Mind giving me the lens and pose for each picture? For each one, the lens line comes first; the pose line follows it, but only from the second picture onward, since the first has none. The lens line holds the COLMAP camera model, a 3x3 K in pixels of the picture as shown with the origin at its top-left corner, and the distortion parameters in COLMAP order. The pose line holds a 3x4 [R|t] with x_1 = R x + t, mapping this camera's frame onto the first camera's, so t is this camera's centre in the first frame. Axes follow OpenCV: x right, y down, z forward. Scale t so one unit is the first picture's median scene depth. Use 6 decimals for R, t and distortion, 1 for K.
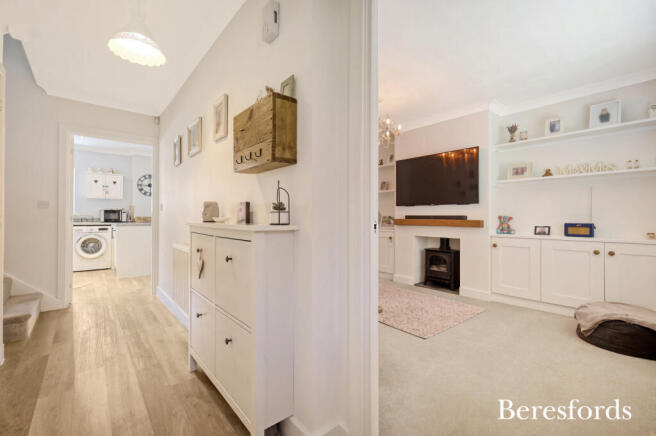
lens RADIAL K [[286.4, 0, 331.3], [0, 286.4, 216.7], [0, 0, 1]] dist [0.003440, 0.000311]
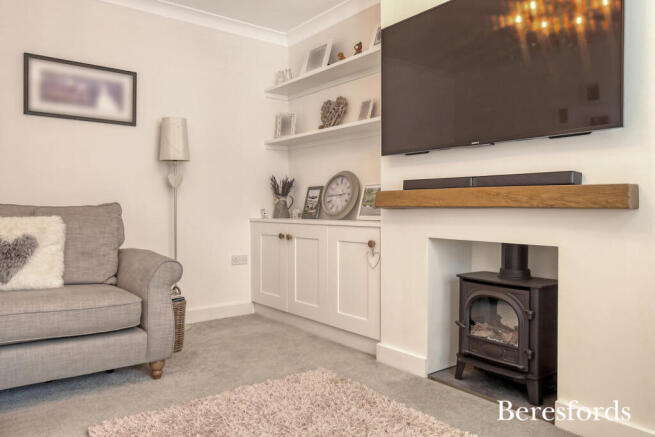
lens RADIAL K [[487.6, 0, 329.4], [0, 487.6, 219.9], [0, 0, 1]] dist [0.026748, -0.001990]
pose [[0.999468, -0.002741, -0.032492, 0.189273], [0.003706, 0.999552, 0.029703, 0.026501], [0.032396, -0.029808, 0.999031, 0.399565]]
